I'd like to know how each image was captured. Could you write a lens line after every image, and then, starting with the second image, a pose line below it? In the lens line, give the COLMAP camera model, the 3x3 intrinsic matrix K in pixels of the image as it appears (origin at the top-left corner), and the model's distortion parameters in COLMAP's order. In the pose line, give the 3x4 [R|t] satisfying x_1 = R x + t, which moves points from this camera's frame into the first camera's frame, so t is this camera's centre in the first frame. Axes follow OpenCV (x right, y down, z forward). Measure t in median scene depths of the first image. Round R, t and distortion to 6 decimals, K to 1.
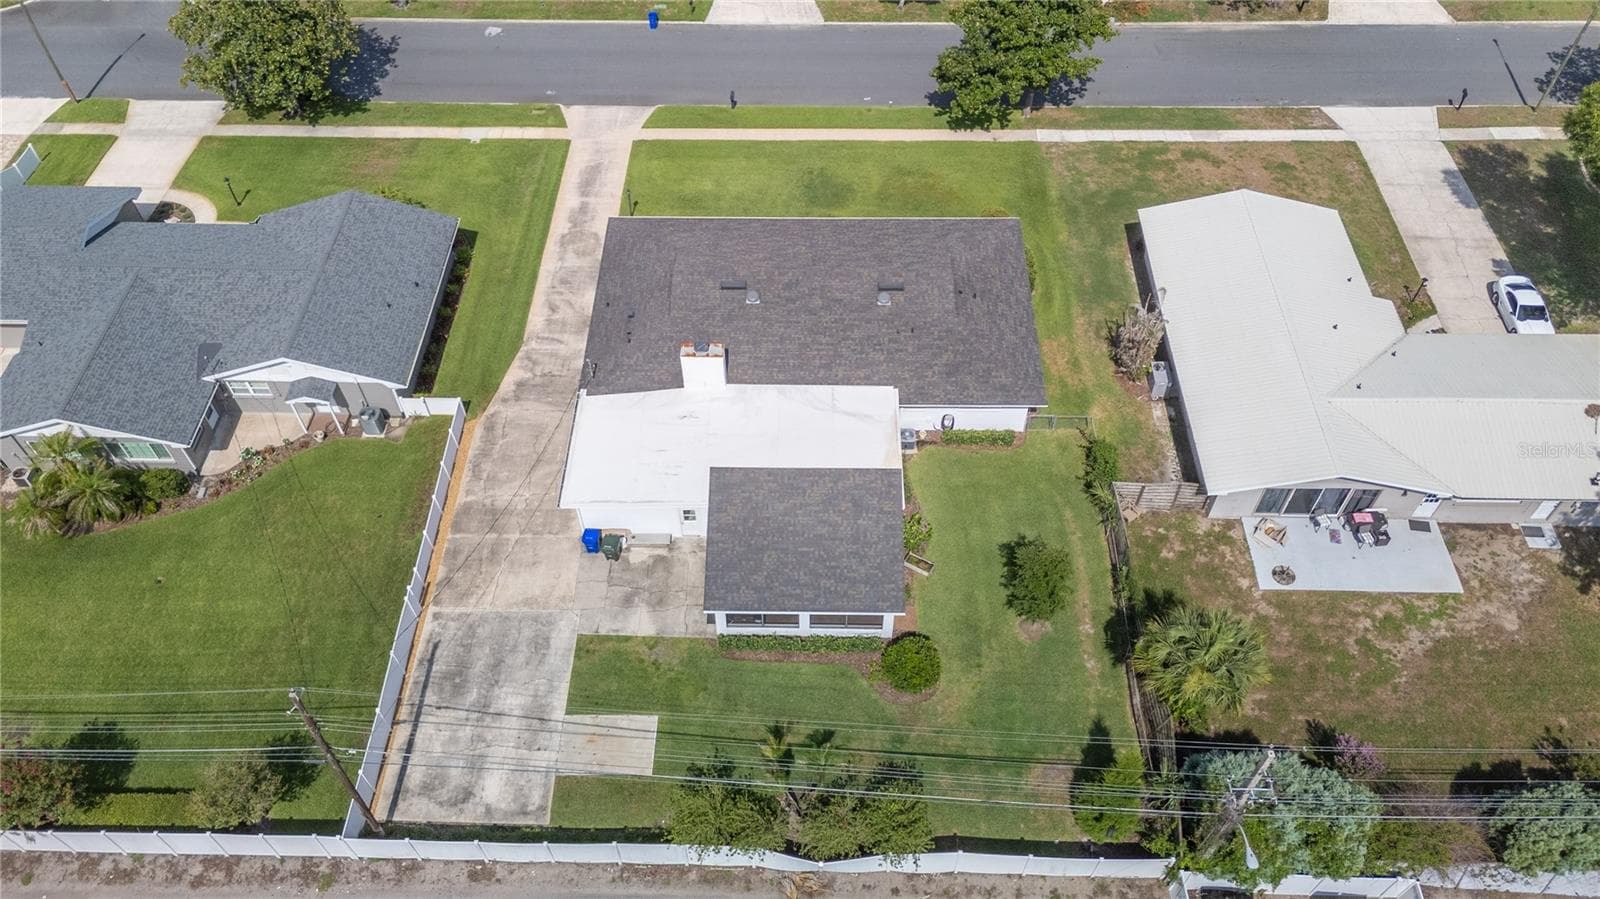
lens RADIAL K [[1213.9, 0, 804.5], [0, 1213.9, 449.7], [0, 0, 1]] dist [0.030233, 0.000501]
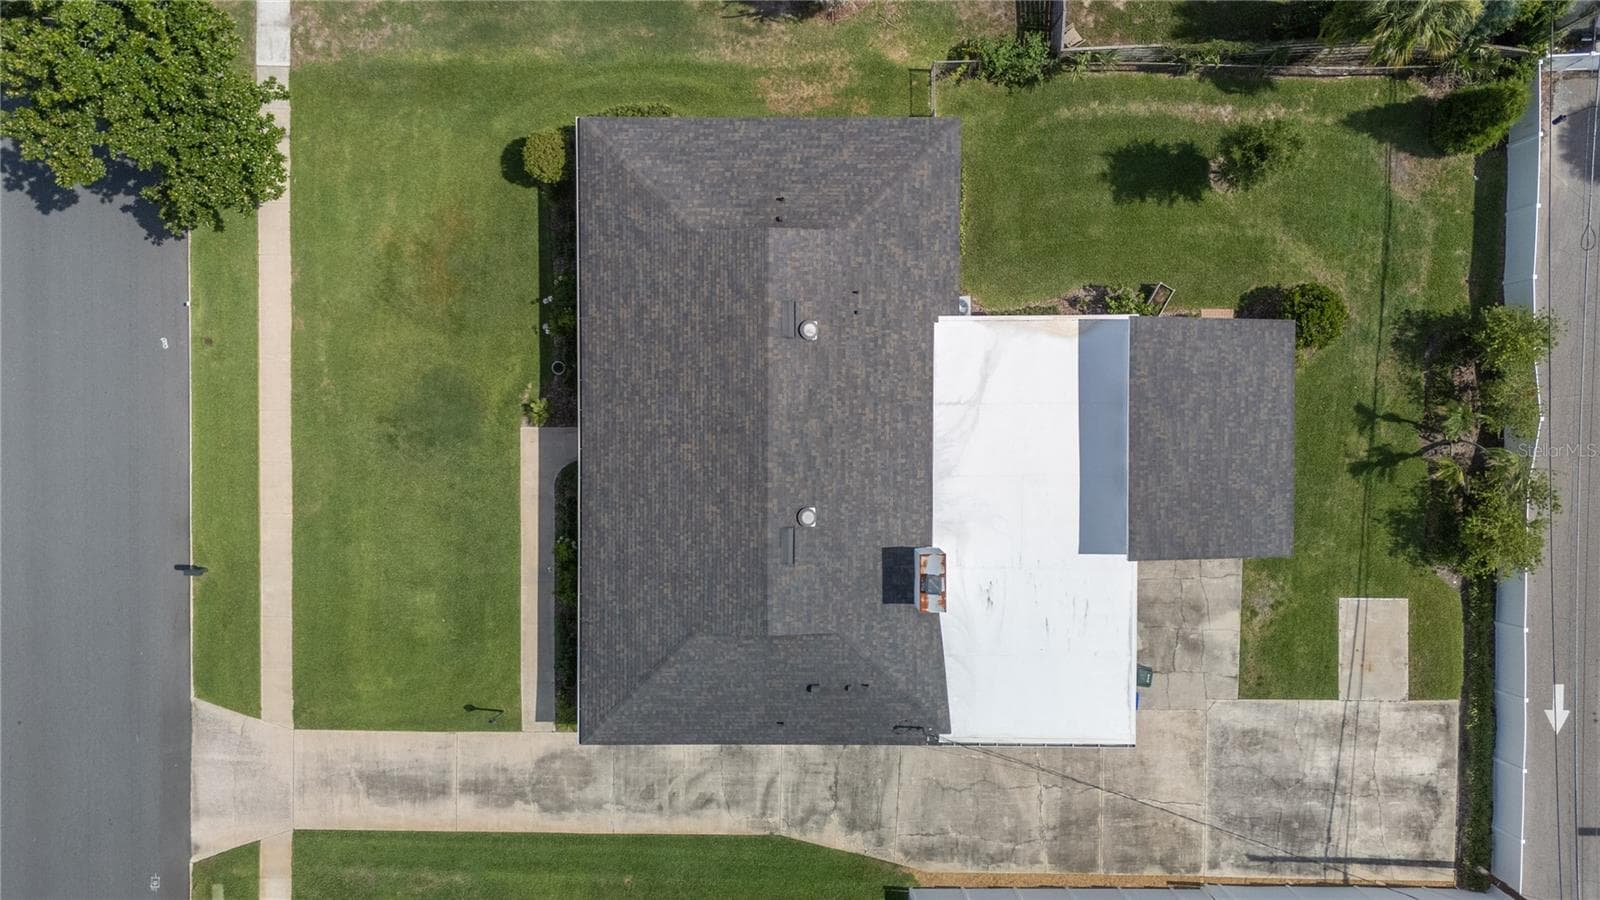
lens RADIAL K [[1213.9, 0, 800.0], [0, 1213.9, 454.8], [0, 0, 1]] dist [0.030233, 0.000501]
pose [[-0.010437, -0.999881, -0.011367, 0.002074], [0.770322, -0.015287, 0.637472, -0.652662], [-0.637570, -0.002103, 0.770390, 0.531165]]
